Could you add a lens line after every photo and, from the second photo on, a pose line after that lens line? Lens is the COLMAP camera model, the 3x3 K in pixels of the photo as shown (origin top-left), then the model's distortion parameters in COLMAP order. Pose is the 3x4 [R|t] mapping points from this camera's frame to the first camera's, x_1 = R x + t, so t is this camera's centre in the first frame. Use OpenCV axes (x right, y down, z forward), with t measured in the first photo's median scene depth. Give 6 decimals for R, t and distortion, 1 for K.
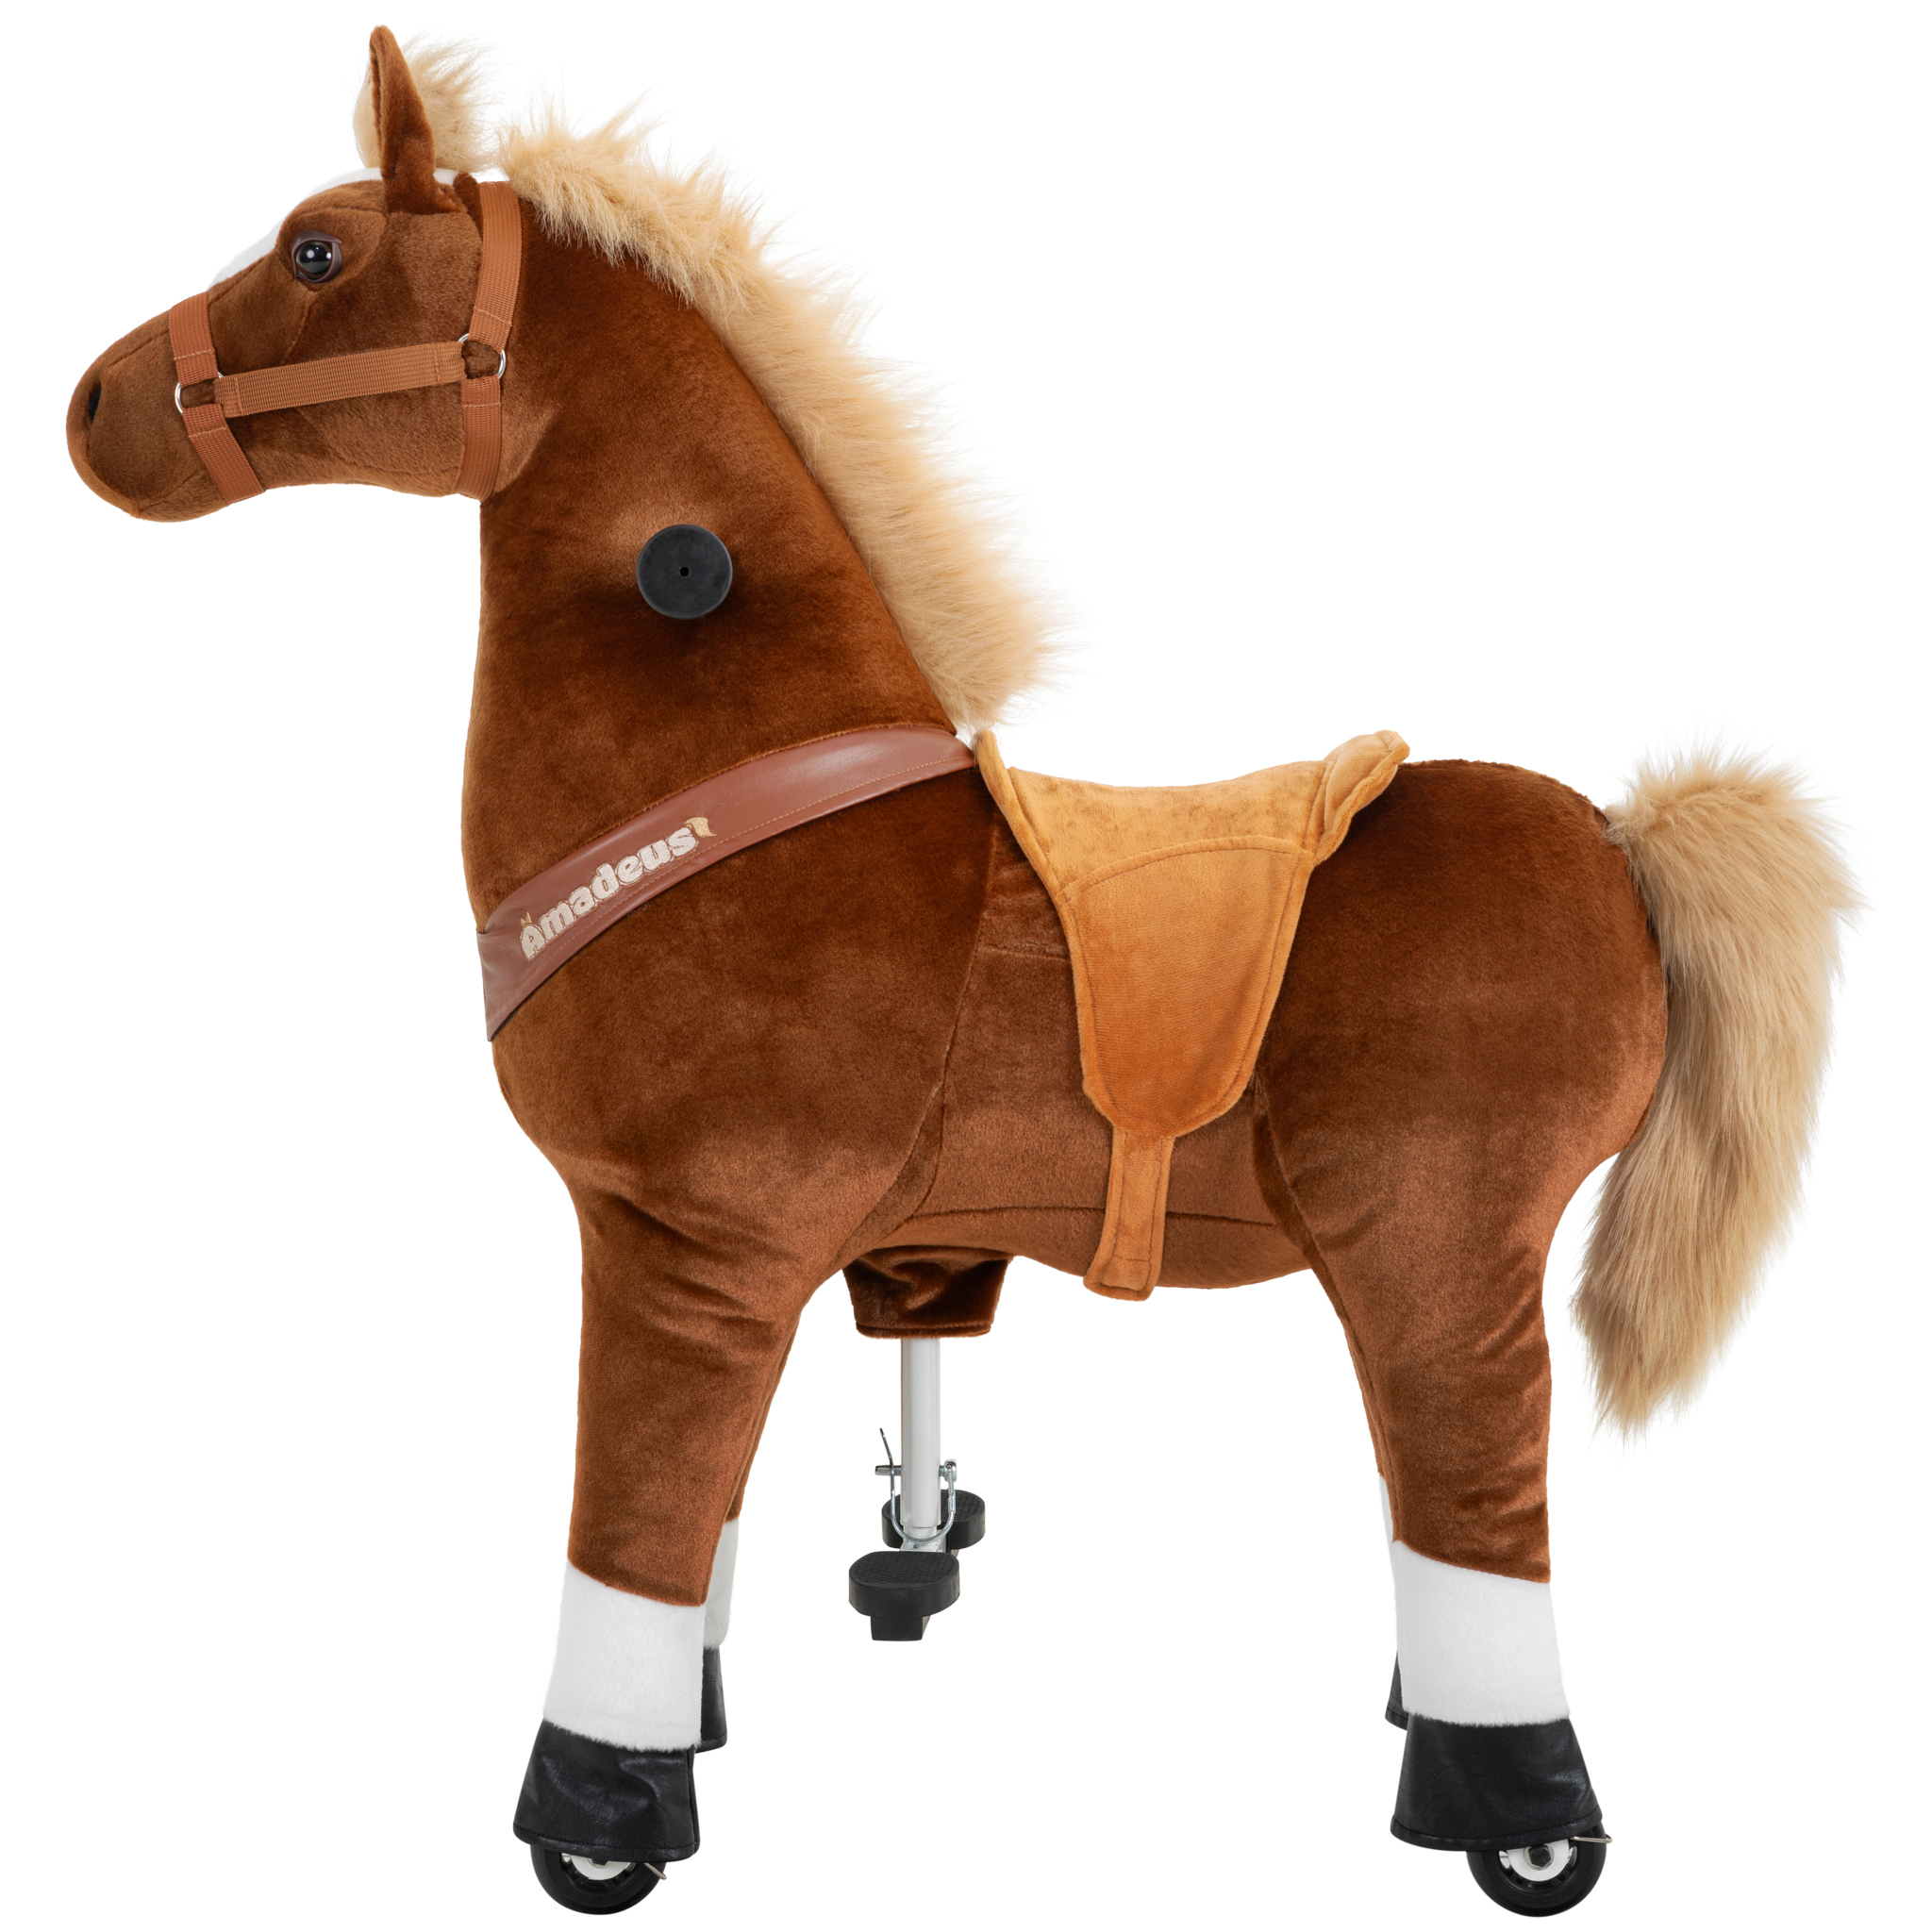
lens RADIAL K [[3818.5, 0, 966.0], [0, 3818.5, 966.0], [0, 0, 1]] dist [0.031904, 0.452685]
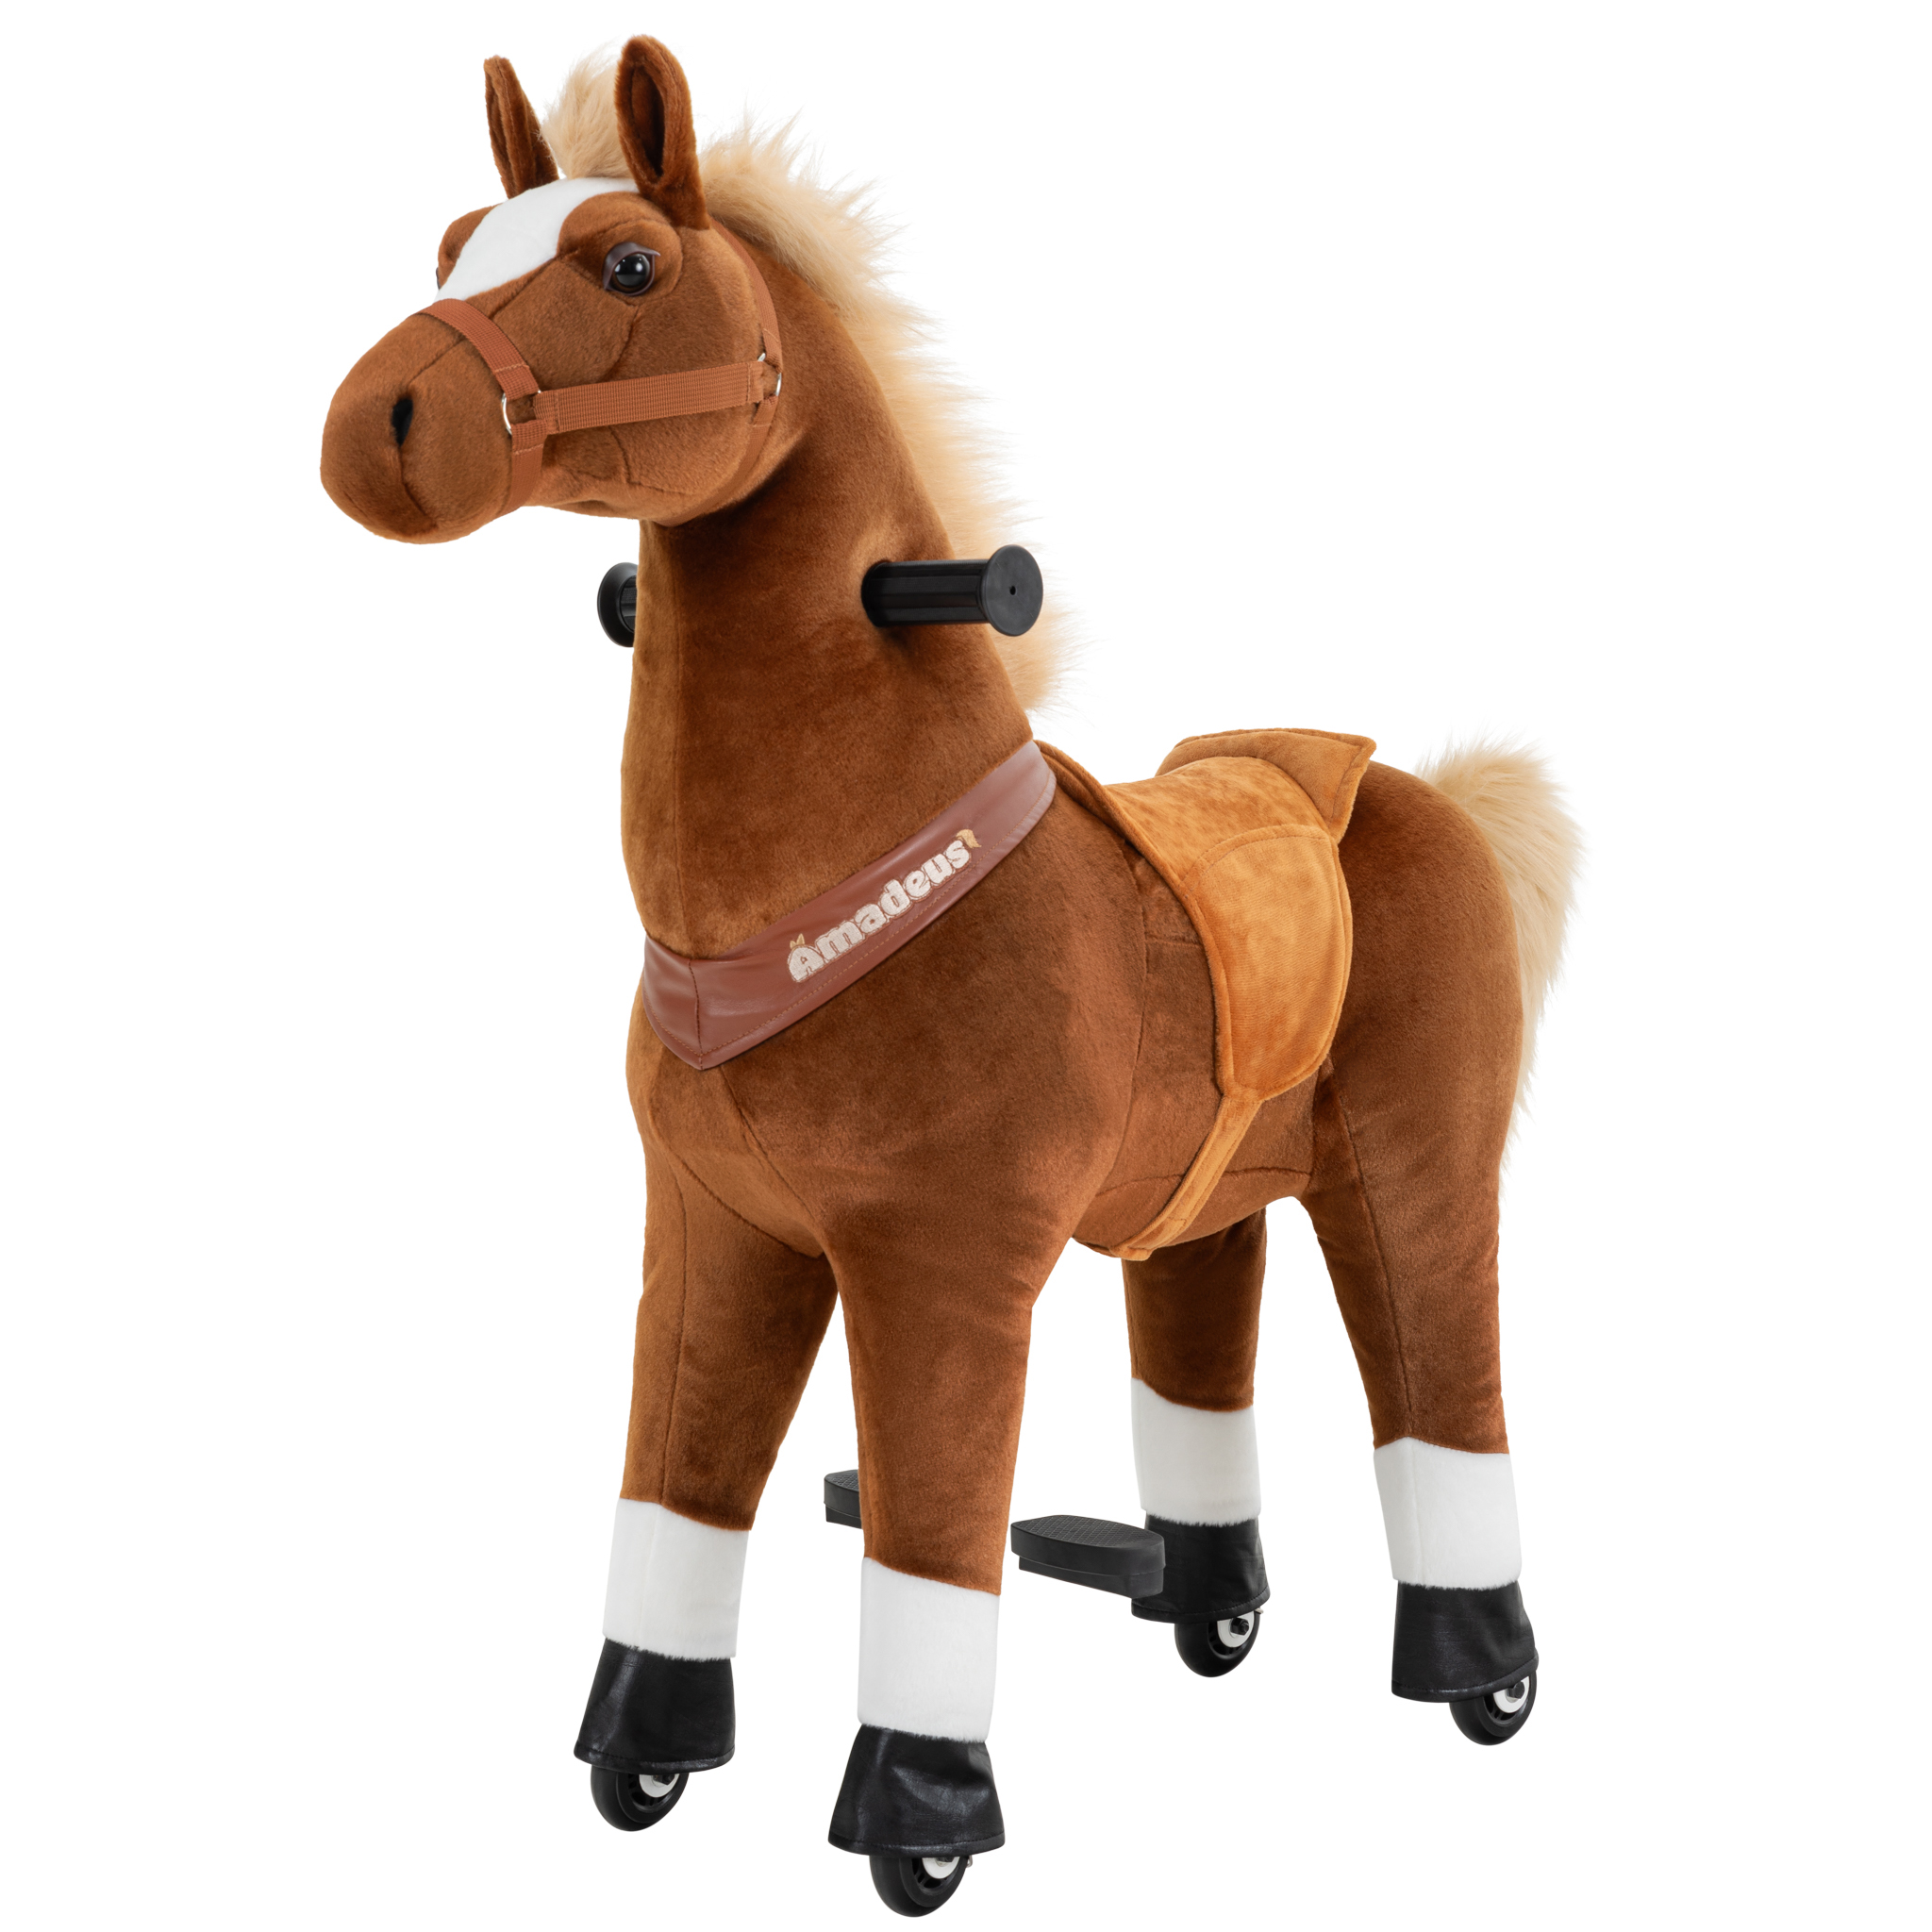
lens RADIAL K [[3818.5, 0, 966.0], [0, 3818.5, 966.0], [0, 0, 1]] dist [0.031904, 0.452685]
pose [[0.783312, -0.070061, 0.617668, -0.703621], [0.070570, 0.997227, 0.023620, -0.026463], [-0.617610, 0.025087, 0.786085, 0.191608]]
